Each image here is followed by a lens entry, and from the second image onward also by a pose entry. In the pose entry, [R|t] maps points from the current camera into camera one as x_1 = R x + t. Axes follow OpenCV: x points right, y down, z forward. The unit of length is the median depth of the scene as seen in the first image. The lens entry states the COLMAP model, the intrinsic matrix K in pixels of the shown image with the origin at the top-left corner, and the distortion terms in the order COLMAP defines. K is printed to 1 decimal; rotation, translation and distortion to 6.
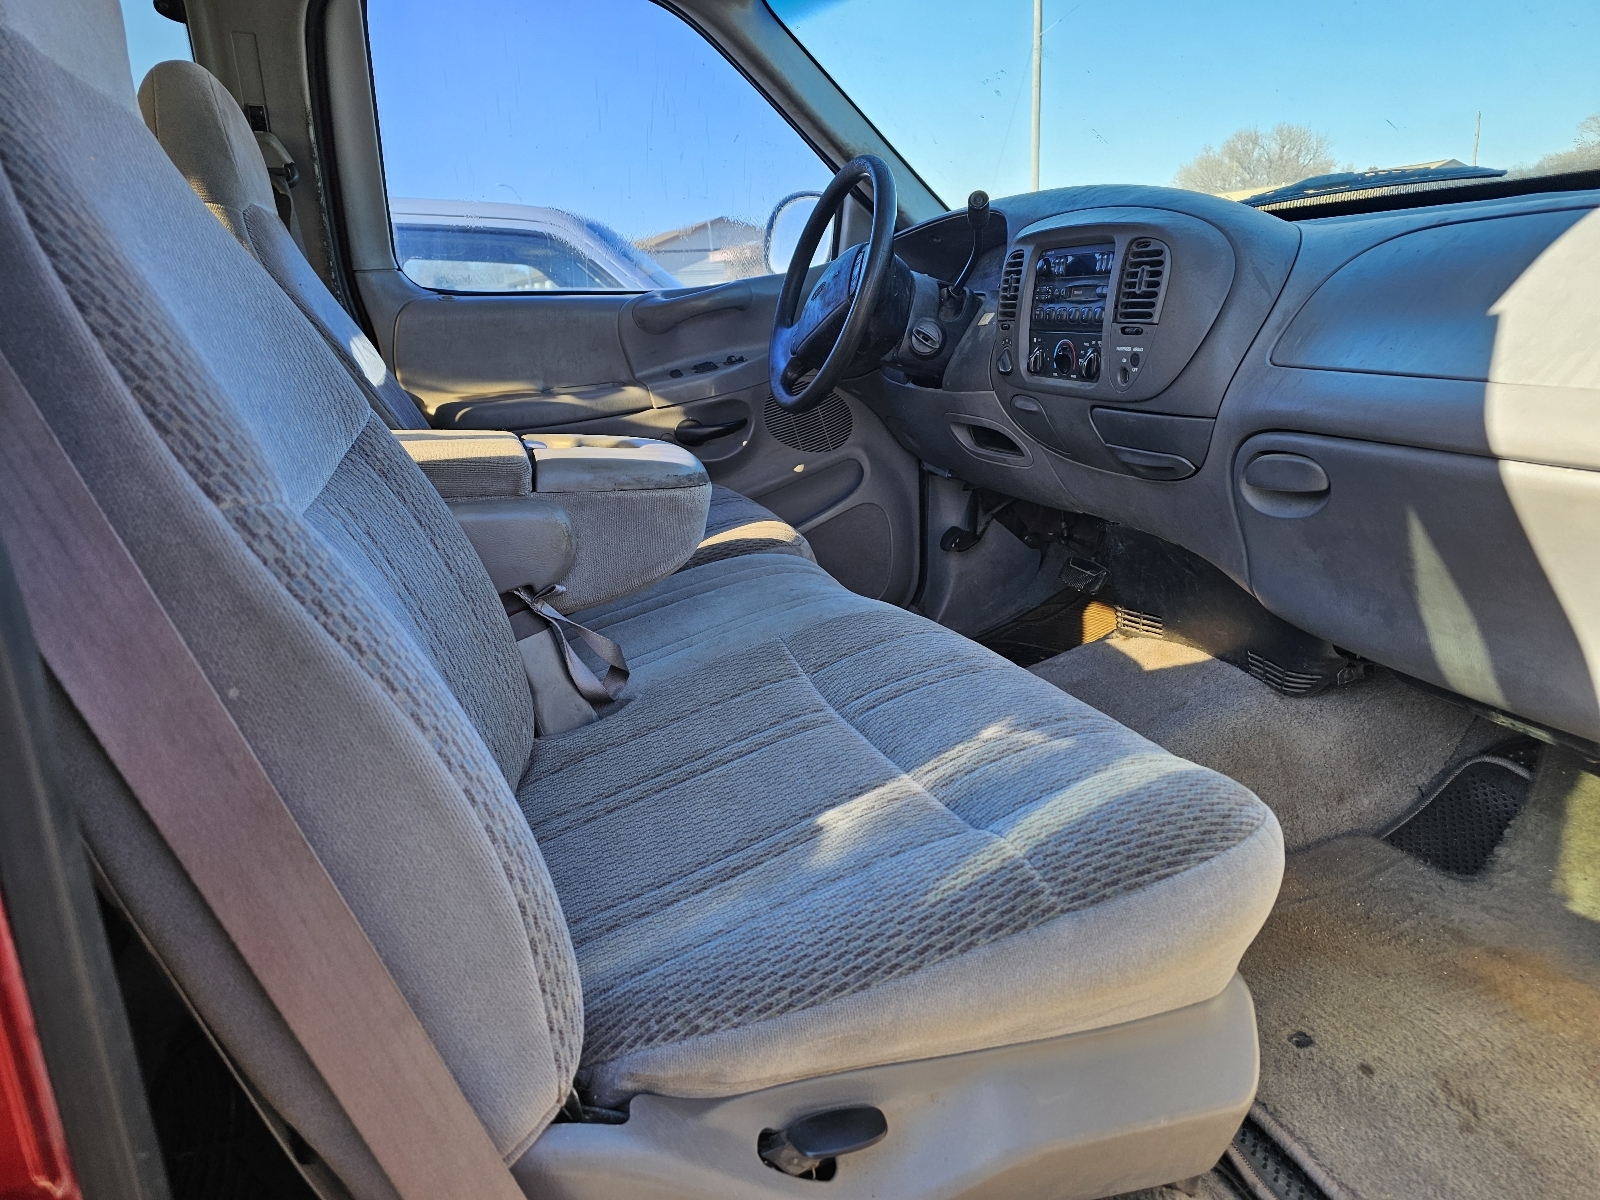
lens RADIAL K [[1077.1, 0, 802.1], [0, 1077.1, 603.6], [0, 0, 1]] dist [0.029923, -0.002289]
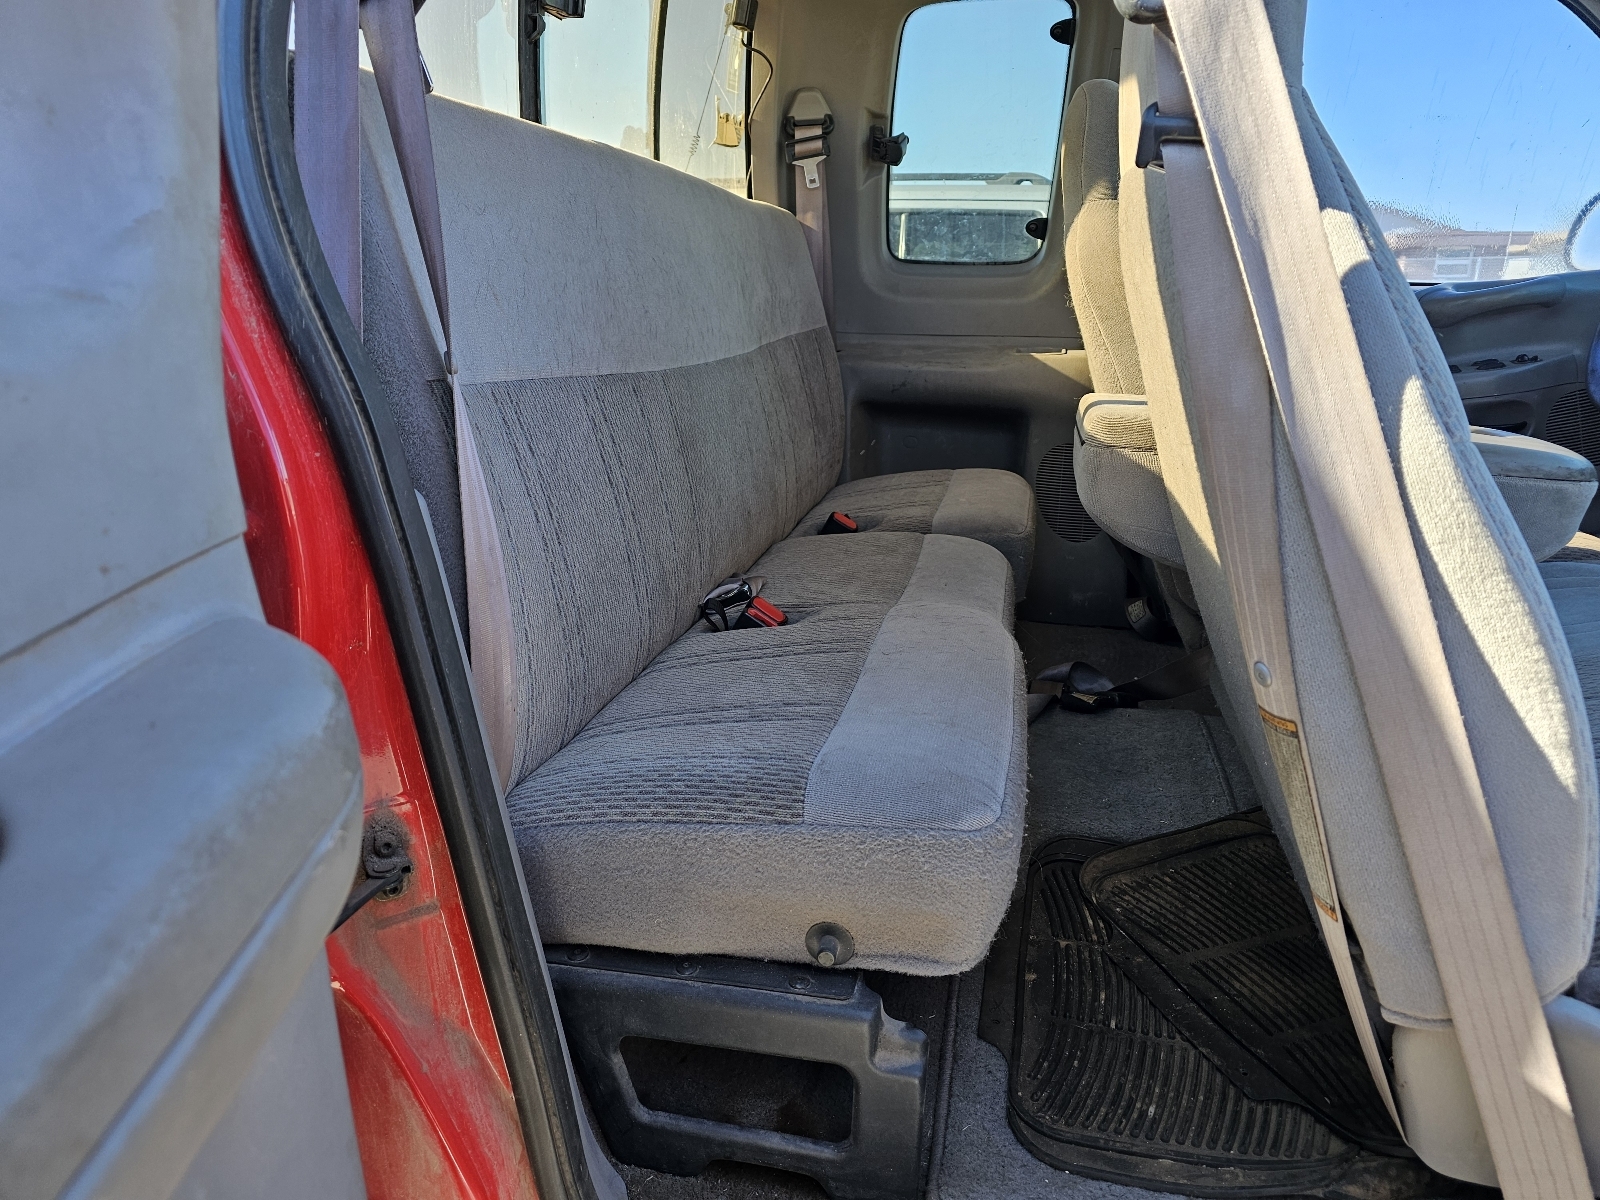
lens RADIAL K [[1077.1, 0, 799.2], [0, 1077.1, 599.6], [0, 0, 1]] dist [0.029923, -0.002289]
pose [[0.869001, 0.178136, -0.461633, -0.253537], [-0.173890, 0.983384, 0.052133, 0.074966], [0.463249, 0.034970, 0.885538, -0.236950]]
